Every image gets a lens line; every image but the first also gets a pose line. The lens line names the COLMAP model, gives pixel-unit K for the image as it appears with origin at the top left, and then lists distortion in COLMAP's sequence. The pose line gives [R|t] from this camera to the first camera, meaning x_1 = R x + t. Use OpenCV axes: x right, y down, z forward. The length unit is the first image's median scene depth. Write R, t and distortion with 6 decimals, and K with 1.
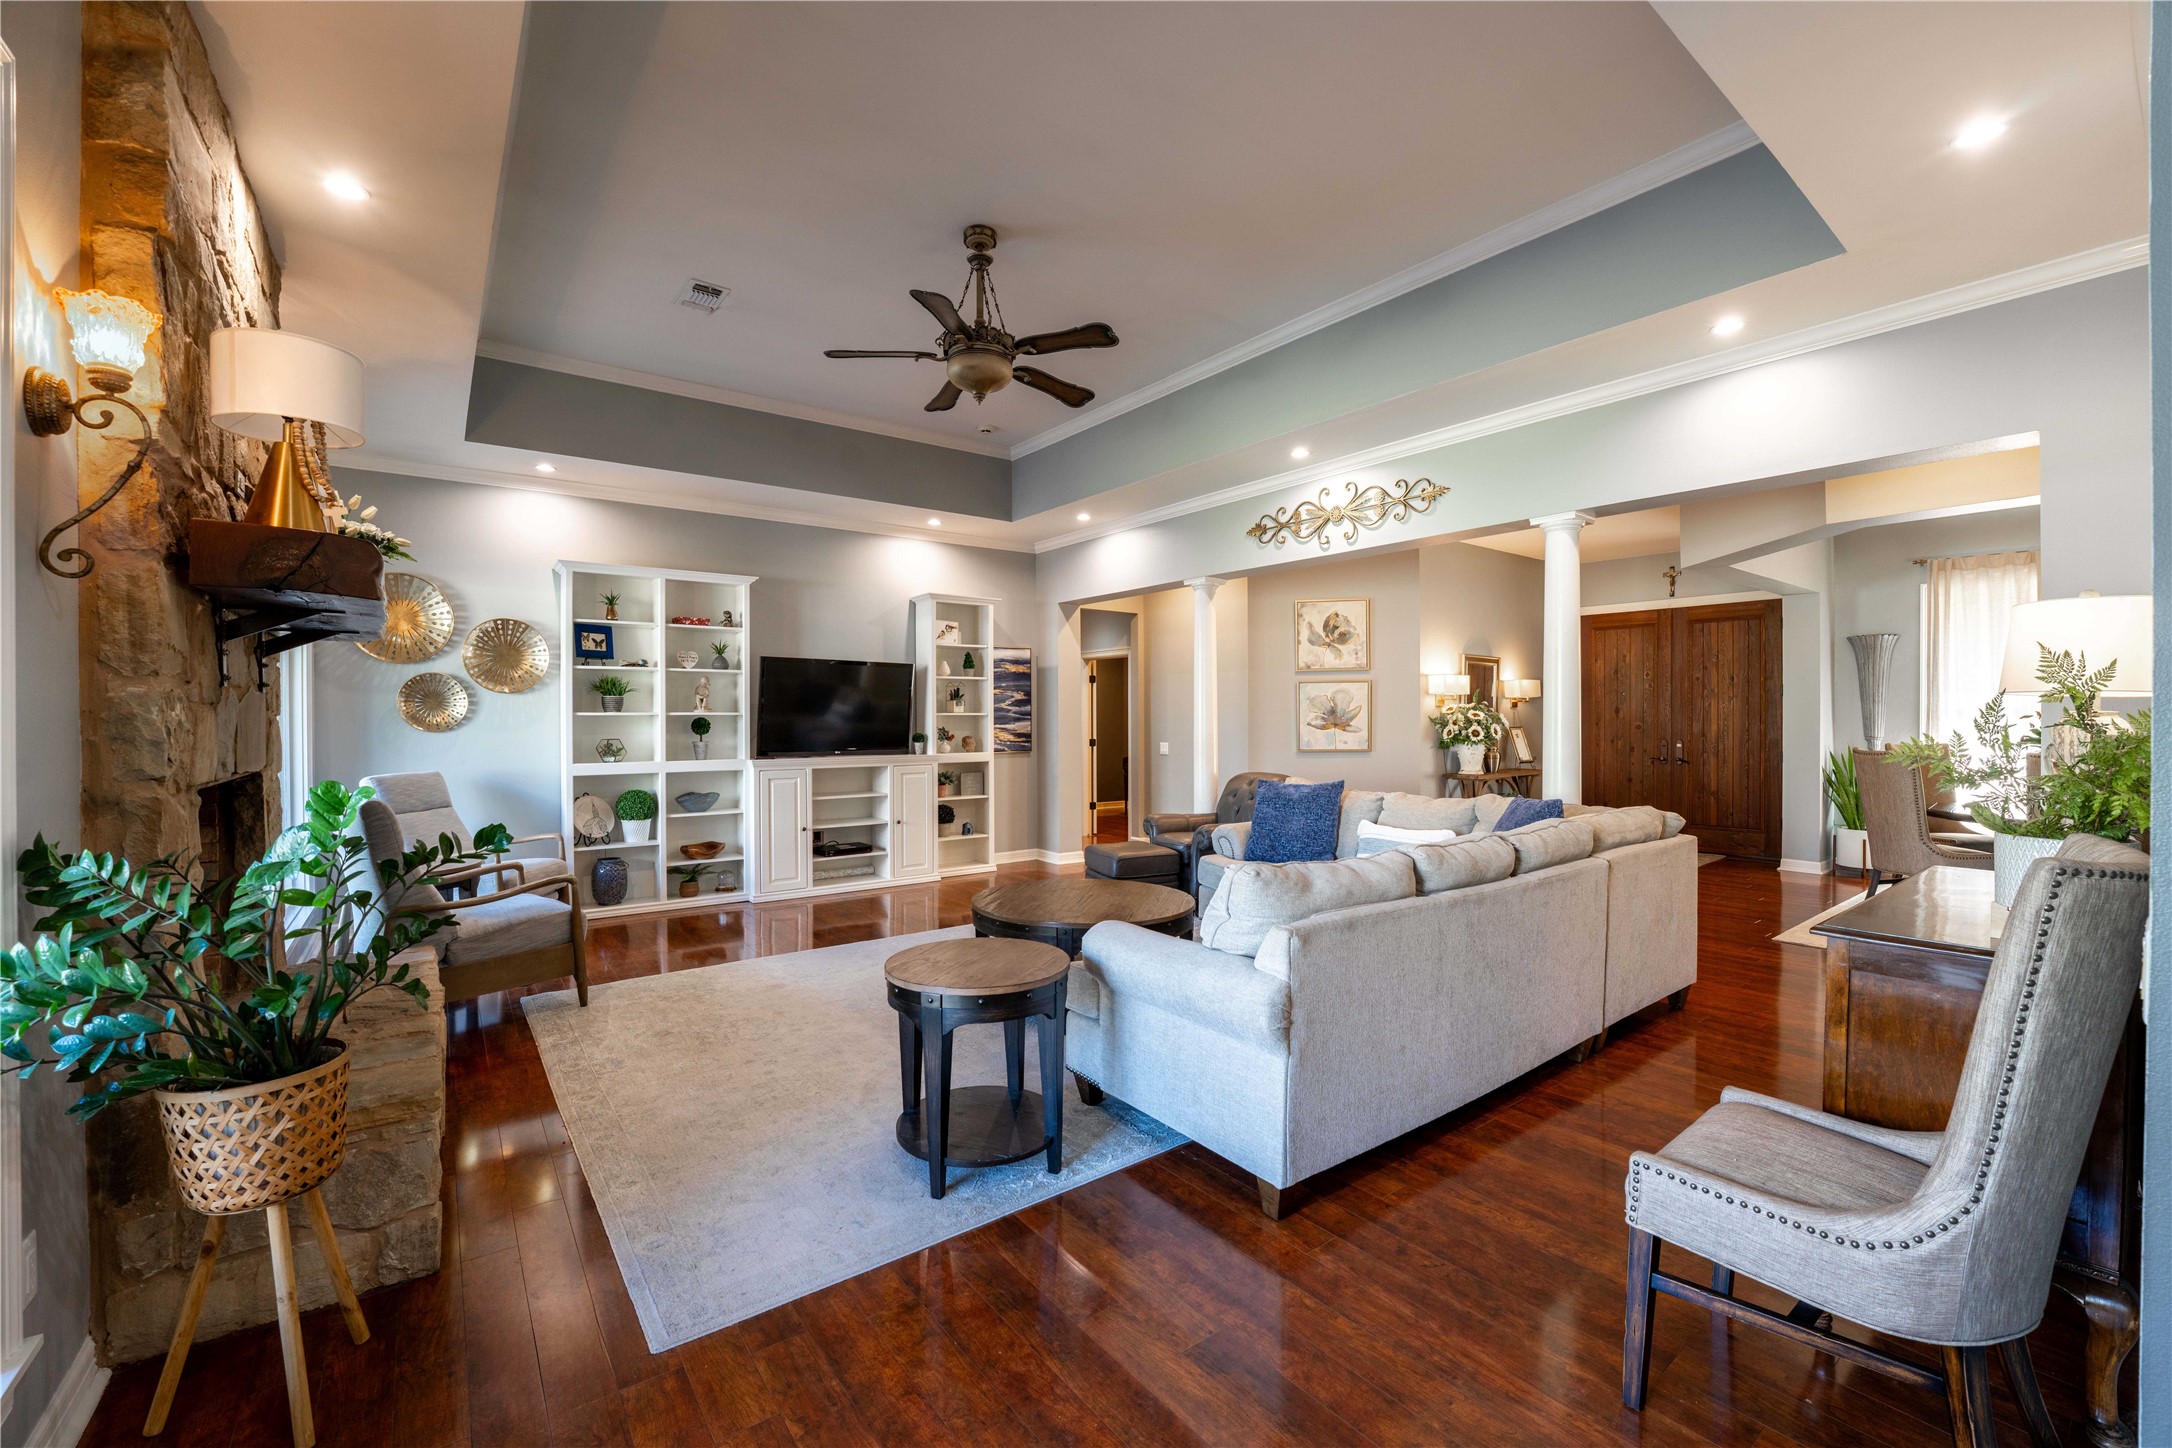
lens RADIAL K [[887.2, 0, 1086.0], [0, 887.2, 724.0], [0, 0, 1]] dist [-0.026756, 0.000086]
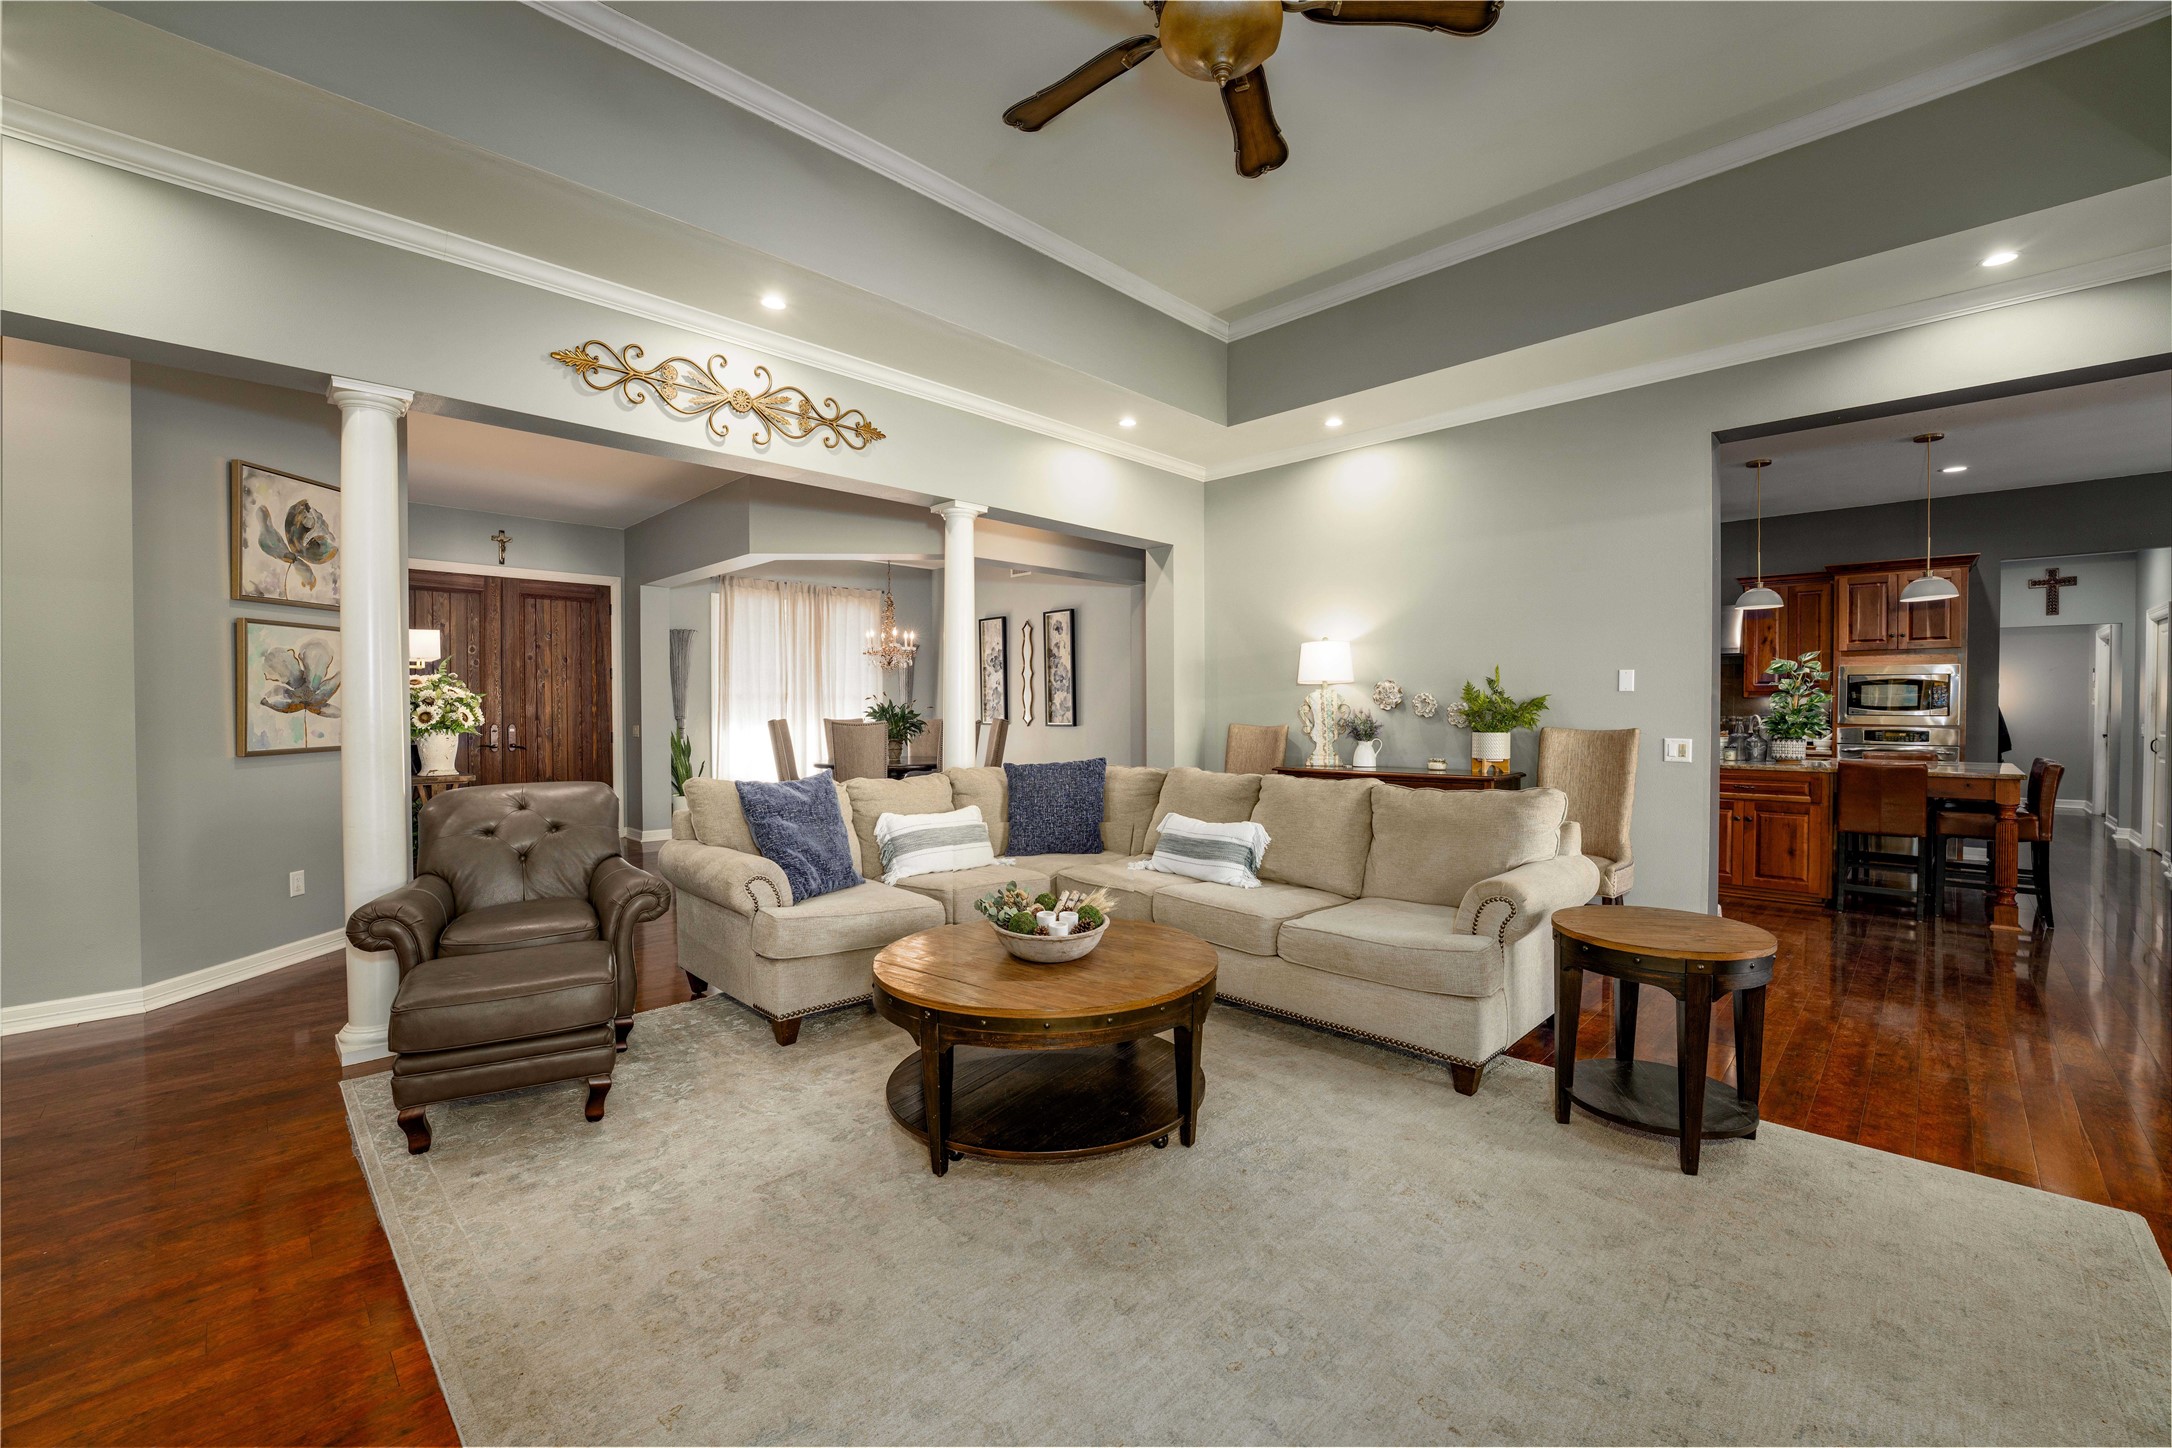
lens RADIAL K [[887.2, 0, 1086.0], [0, 887.2, 724.0], [0, 0, 1]] dist [-0.026756, 0.000086]
pose [[-0.140003, -0.015361, 0.990032, -0.298082], [0.010190, 0.999804, 0.016954, 0.008415], [-0.990099, 0.012462, -0.139819, 0.537129]]
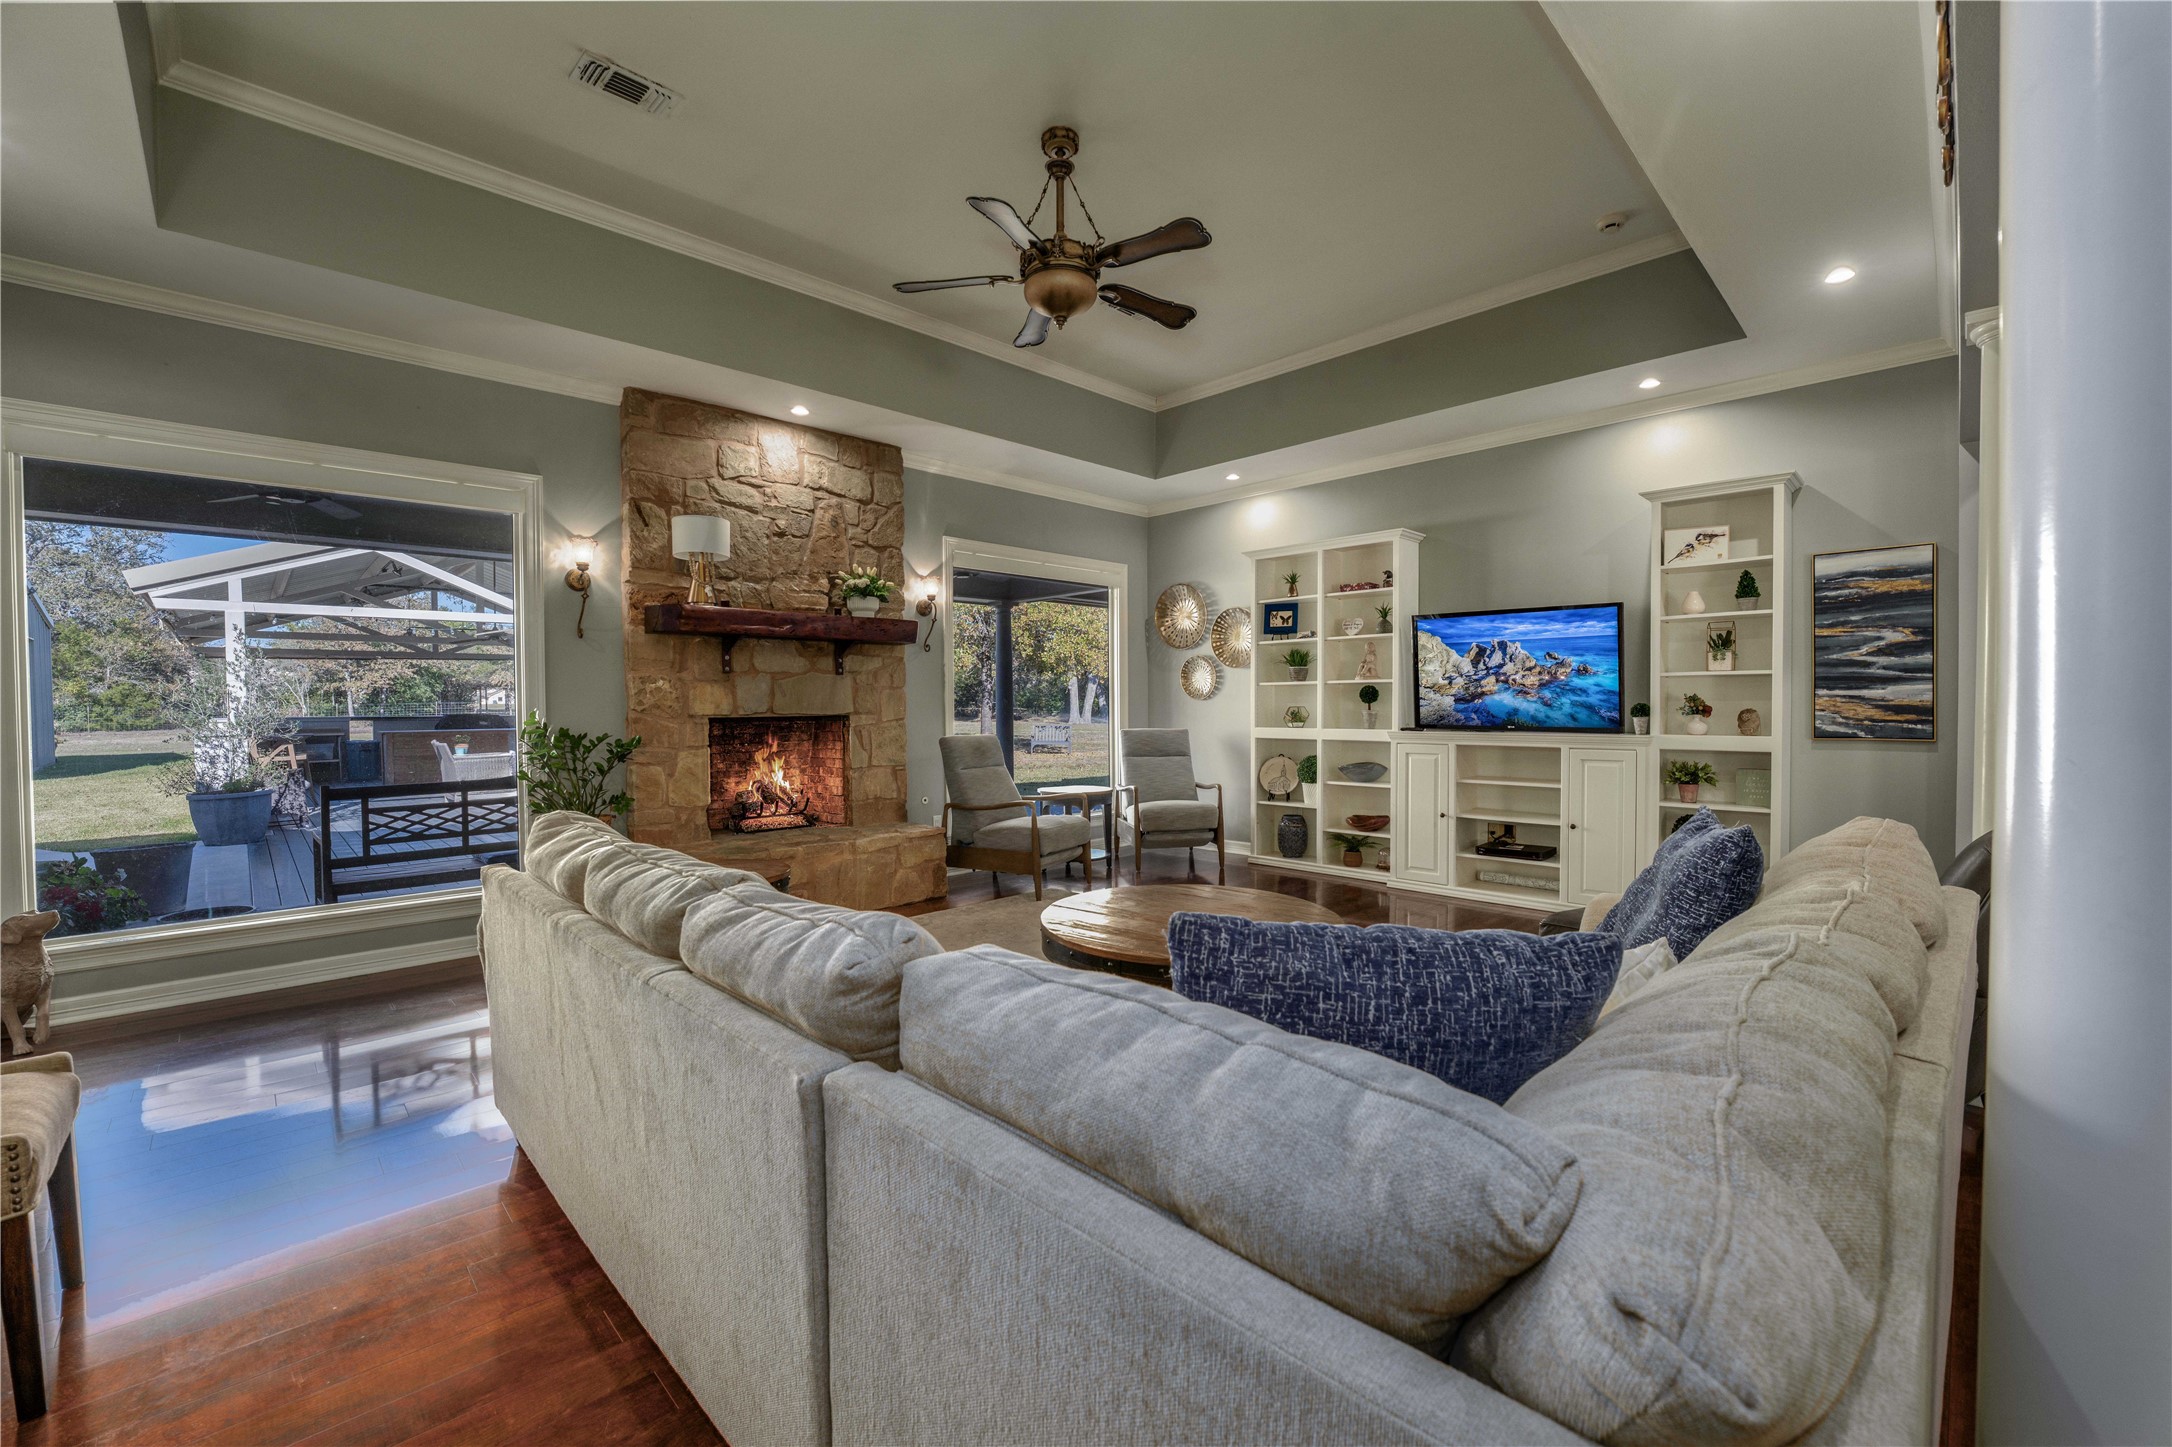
lens RADIAL K [[887.2, 0, 1086.0], [0, 887.2, 723.5], [0, 0, 1]] dist [-0.026756, 0.000086]
pose [[0.127031, 0.021757, -0.991660, 0.610782], [-0.002079, 0.999763, 0.021669, 0.017610], [0.991897, -0.000691, 0.127047, 0.709826]]
